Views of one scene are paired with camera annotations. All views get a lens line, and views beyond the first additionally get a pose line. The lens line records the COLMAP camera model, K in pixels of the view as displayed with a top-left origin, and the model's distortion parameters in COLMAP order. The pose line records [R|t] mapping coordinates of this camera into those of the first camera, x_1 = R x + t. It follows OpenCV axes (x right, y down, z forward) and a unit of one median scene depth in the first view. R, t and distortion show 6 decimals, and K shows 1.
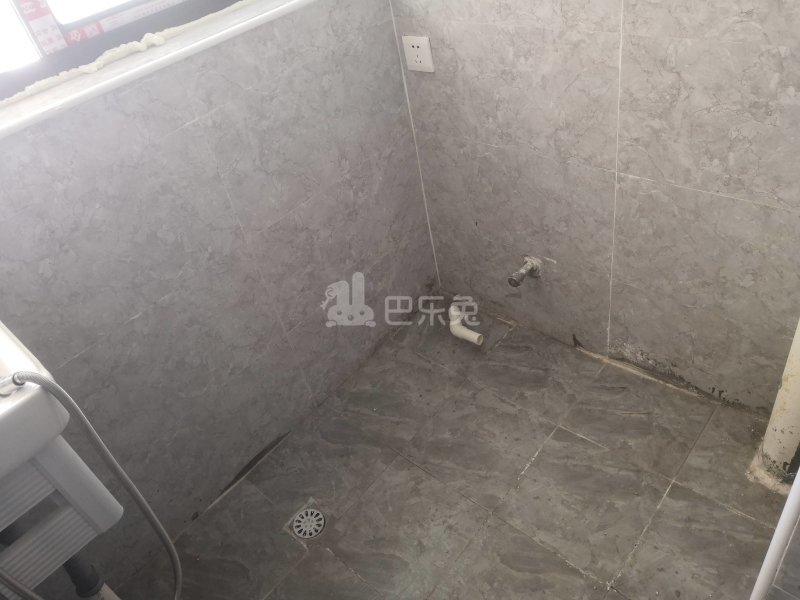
lens RADIAL K [[620.0, 0, 396.1], [0, 620.0, 295.4], [0, 0, 1]] dist [-0.027612, 0.019556]
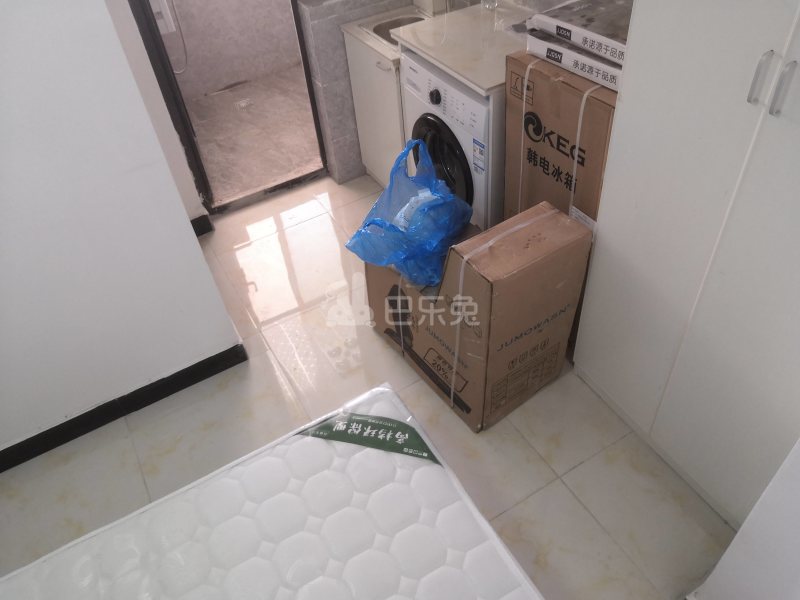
lens RADIAL K [[620.0, 0, 399.7], [0, 620.0, 299.6], [0, 0, 1]] dist [-0.027612, 0.019556]
pose [[0.945858, 0.286394, -0.152746, 0.801836], [-0.265119, 0.953179, 0.145469, 0.427904], [0.187256, -0.097097, 0.977501, -1.084887]]
